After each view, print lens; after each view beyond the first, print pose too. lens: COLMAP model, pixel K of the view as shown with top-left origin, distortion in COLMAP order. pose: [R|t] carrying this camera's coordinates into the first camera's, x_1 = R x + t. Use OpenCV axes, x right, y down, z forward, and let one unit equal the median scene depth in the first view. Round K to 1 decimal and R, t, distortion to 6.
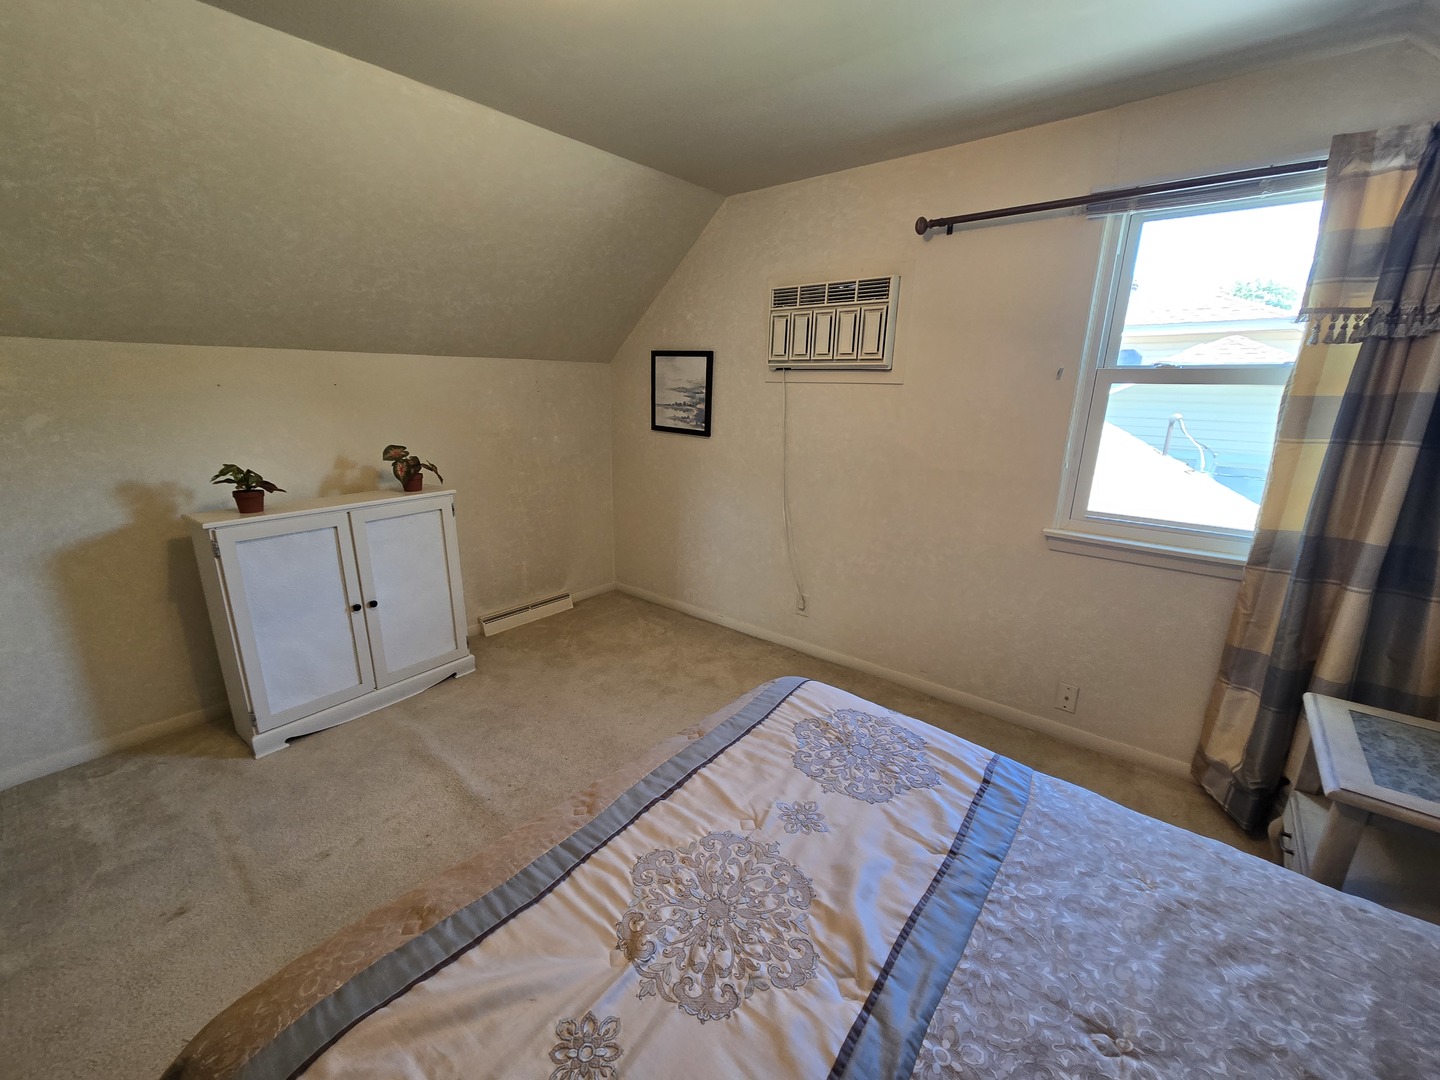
lens RADIAL K [[593.9, 0, 727.0], [0, 593.9, 541.6], [0, 0, 1]] dist [-0.004194, 0.002182]
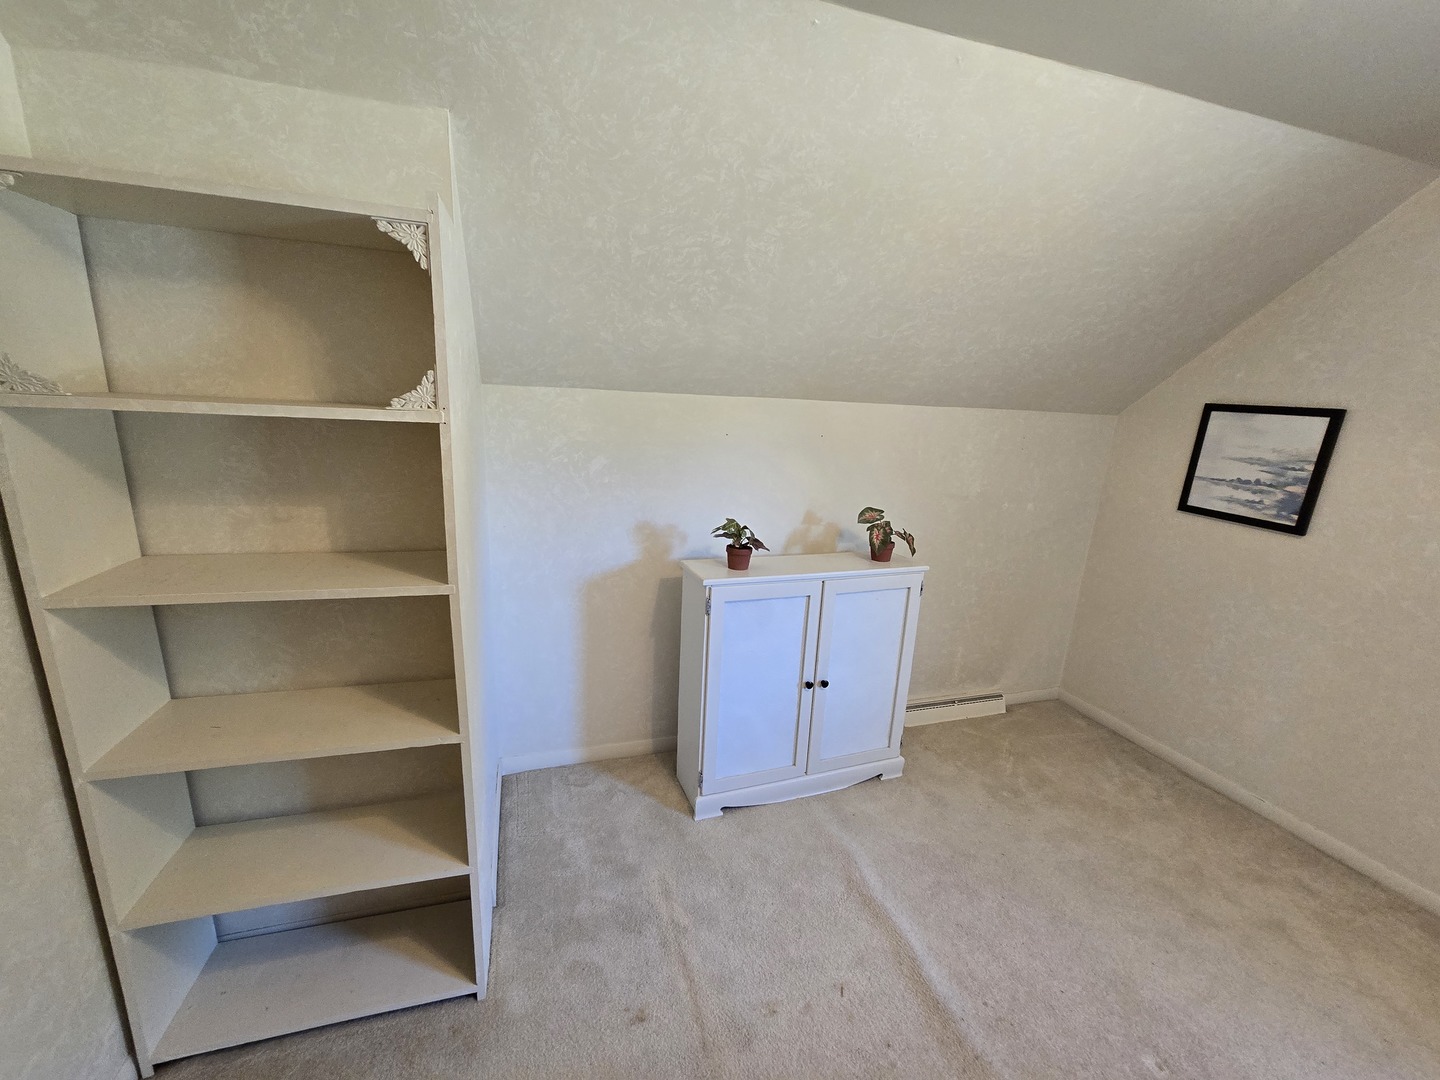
lens RADIAL K [[593.9, 0, 721.0], [0, 593.9, 536.0], [0, 0, 1]] dist [-0.004194, 0.002182]
pose [[0.845480, 0.143482, -0.514370, -0.284510], [-0.168670, 0.985670, -0.002297, -0.079371], [0.506669, 0.088701, 0.857566, 0.133159]]
